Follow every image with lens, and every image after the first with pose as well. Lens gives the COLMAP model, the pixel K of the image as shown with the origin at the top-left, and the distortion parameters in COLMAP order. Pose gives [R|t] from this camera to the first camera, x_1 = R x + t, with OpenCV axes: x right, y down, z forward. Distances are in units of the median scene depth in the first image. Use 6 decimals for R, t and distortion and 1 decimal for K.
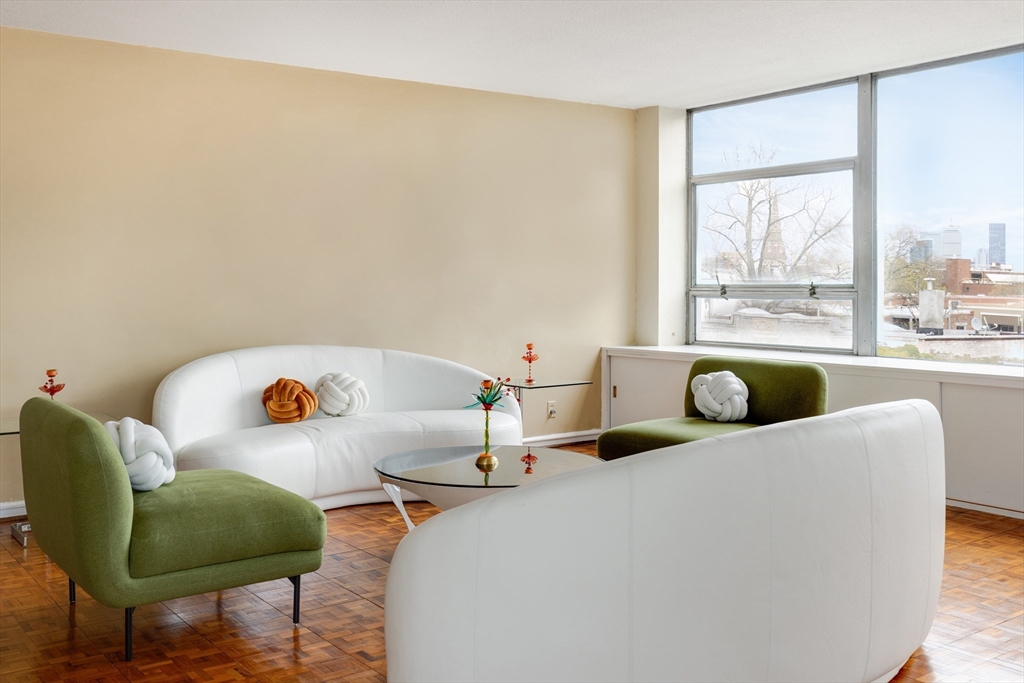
lens RADIAL K [[947.7, 0, 511.1], [0, 947.7, 290.8], [0, 0, 1]] dist [-0.010912, 0.000000]
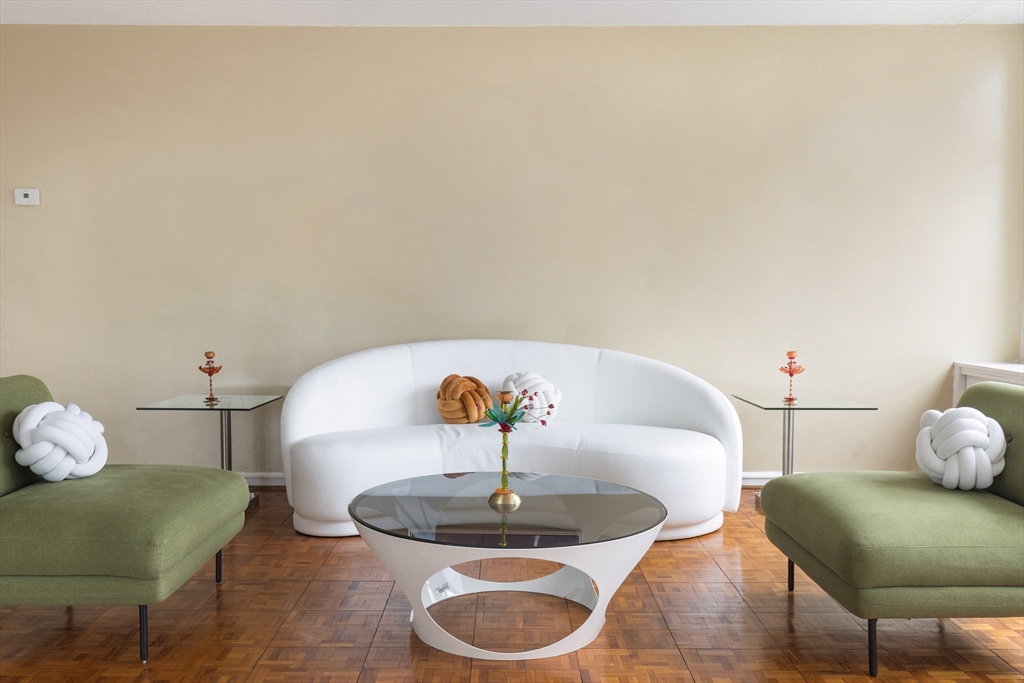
lens RADIAL K [[899.9, 0, 513.7], [0, 899.9, 339.4], [0, 0, 1]] dist [0.011391, -0.002290]
pose [[0.823260, 0.041764, -0.566126, 0.298087], [-0.012223, 0.998363, 0.055876, 0.009489], [0.567533, -0.039081, 0.822423, 0.324378]]
